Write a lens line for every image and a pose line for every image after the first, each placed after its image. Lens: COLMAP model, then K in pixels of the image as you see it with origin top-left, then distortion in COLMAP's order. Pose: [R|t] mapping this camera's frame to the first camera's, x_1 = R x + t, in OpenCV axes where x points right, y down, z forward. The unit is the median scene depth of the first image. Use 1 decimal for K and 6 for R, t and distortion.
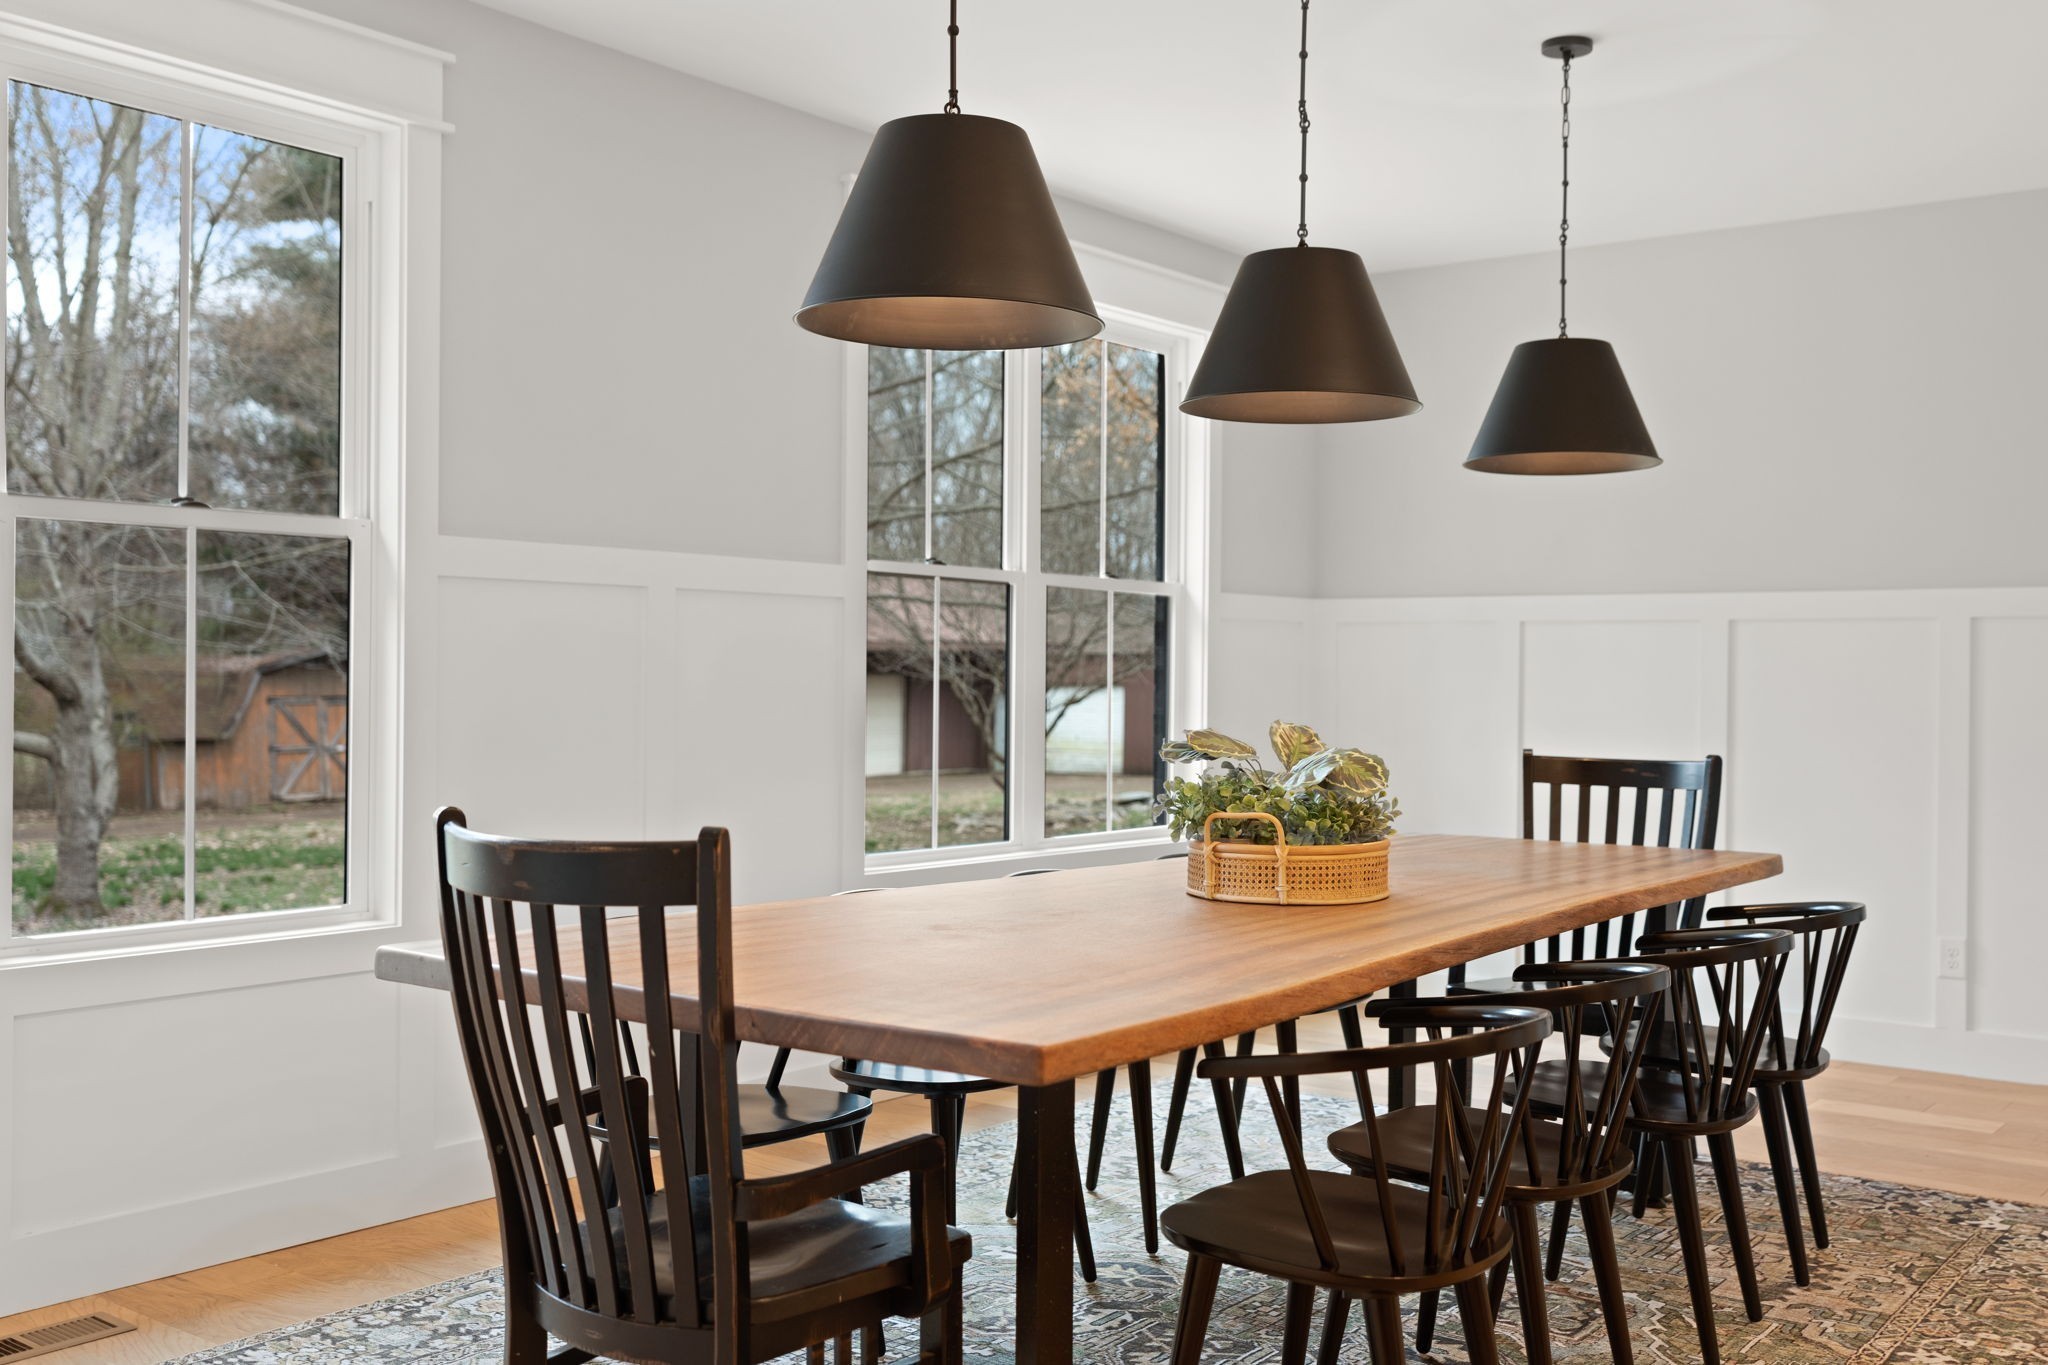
lens RADIAL K [[2046.7, 0, 1024.0], [0, 2046.7, 682.5], [0, 0, 1]] dist [0.015278, -0.000238]
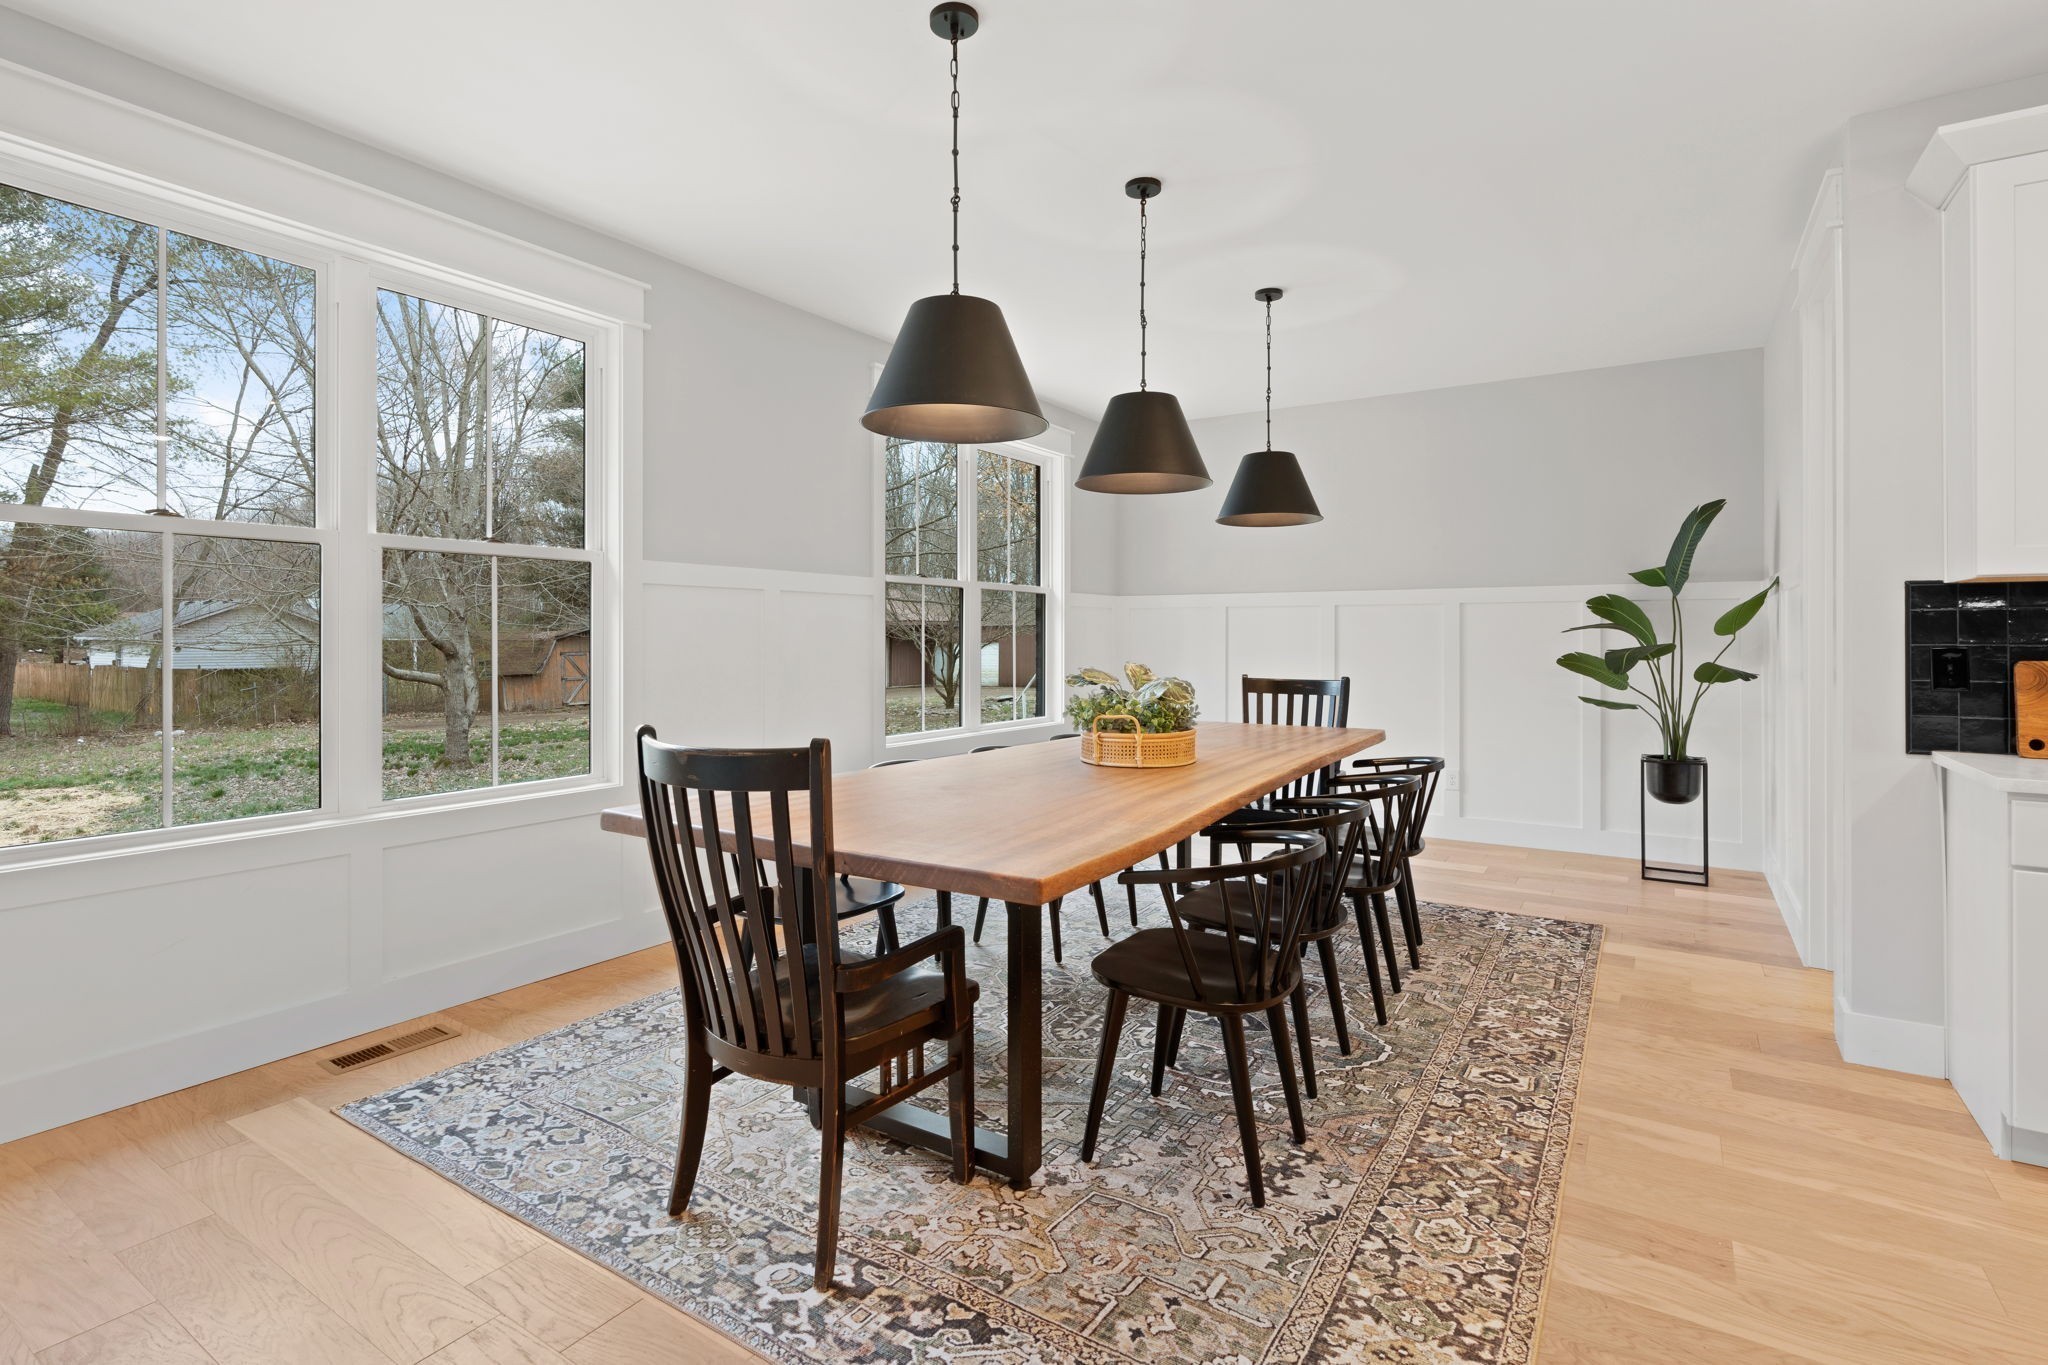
lens RADIAL K [[997.4, 0, 1020.5], [0, 997.4, 639.6], [0, 0, 1]] dist [-0.002636, -0.000044]
pose [[0.997062, -0.009063, 0.076067, -0.036318], [0.009137, 0.999958, -0.000628, -0.000981], [-0.076058, 0.001322, 0.997102, 0.152737]]
